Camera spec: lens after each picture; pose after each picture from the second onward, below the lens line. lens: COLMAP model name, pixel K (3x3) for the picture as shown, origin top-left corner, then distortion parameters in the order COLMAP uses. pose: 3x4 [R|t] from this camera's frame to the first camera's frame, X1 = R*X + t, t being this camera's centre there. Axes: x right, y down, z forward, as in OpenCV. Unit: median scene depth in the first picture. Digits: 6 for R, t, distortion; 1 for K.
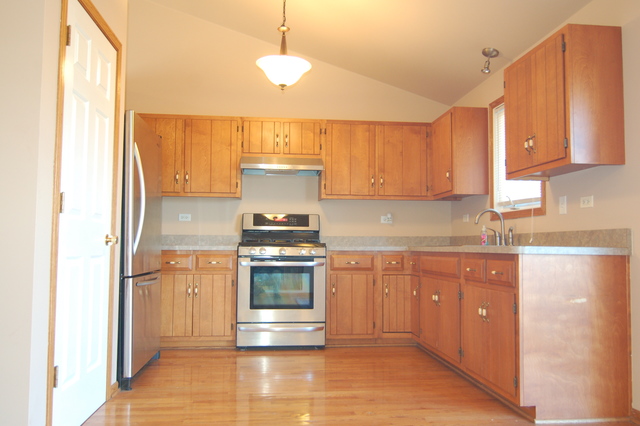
lens RADIAL K [[513.3, 0, 322.5], [0, 513.3, 212.7], [0, 0, 1]] dist [-0.000518, 0.002257]
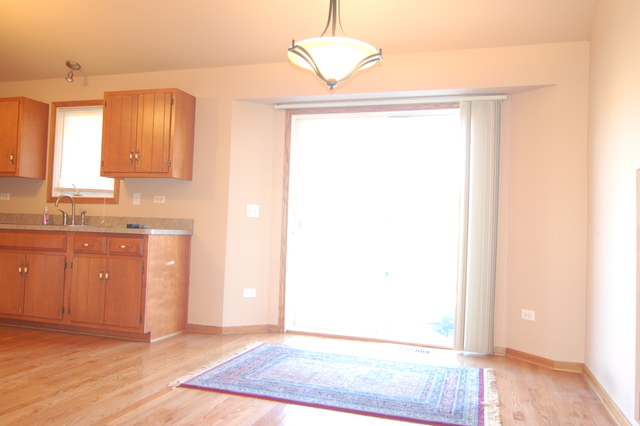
lens RADIAL K [[513.3, 0, 321.6], [0, 513.3, 211.6], [0, 0, 1]] dist [-0.000518, 0.002257]
pose [[0.408102, 0.038254, 0.912134, -0.749998], [-0.090796, 0.995869, -0.001143, -0.029606], [-0.908410, -0.082352, 0.409890, -0.076052]]
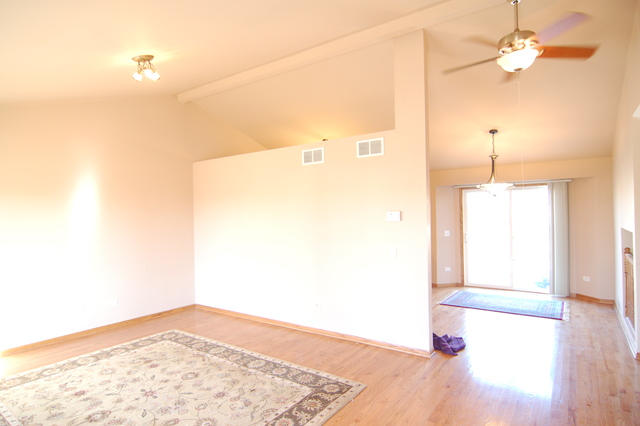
lens RADIAL K [[362.8, 0, 314.4], [0, 362.8, 214.8], [0, 0, 1]] dist [-0.013585, -0.000727]
pose [[0.671044, -0.027942, 0.740891, -2.384971], [-0.019131, 0.998304, 0.054978, -0.366661], [-0.741171, -0.051067, 0.669371, -0.317499]]
